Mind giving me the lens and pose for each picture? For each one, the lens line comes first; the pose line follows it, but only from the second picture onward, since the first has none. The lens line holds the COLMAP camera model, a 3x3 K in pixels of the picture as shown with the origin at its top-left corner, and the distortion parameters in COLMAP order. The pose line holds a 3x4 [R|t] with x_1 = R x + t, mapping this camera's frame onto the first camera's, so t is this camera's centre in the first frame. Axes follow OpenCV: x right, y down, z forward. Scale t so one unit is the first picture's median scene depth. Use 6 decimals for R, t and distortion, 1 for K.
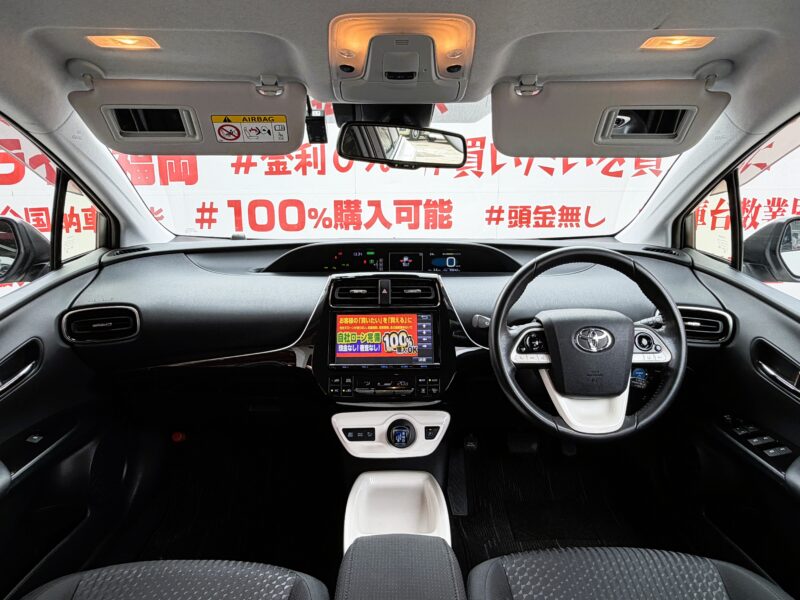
lens RADIAL K [[538.4, 0, 388.0], [0, 538.4, 299.4], [0, 0, 1]] dist [0.005260, 0.000891]
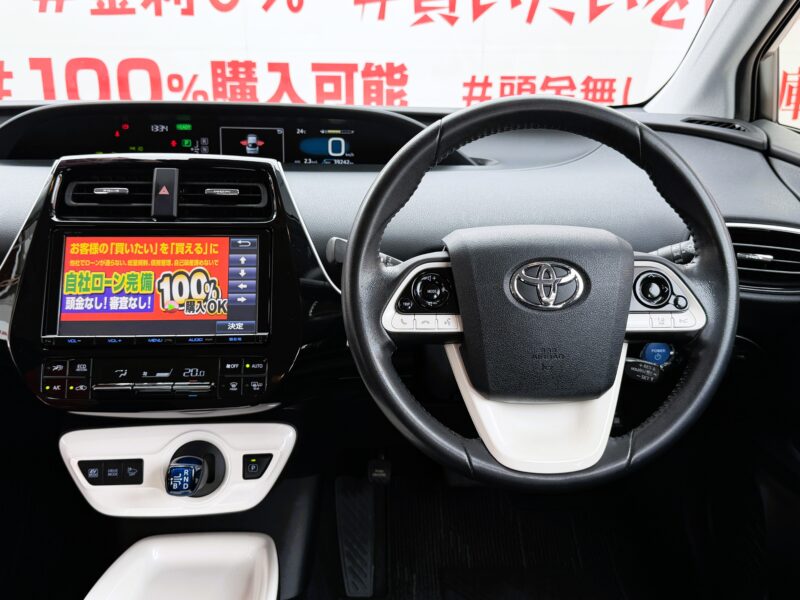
lens RADIAL K [[778.1, 0, 400.0], [0, 778.1, 300.0], [0, 0, 1]] dist [0.195896, -0.456870]
pose [[0.998762, 0.000662, 0.049738, 0.180310], [-0.004605, 0.996849, 0.079188, 0.027497], [-0.049529, -0.079319, 0.995618, 0.250366]]
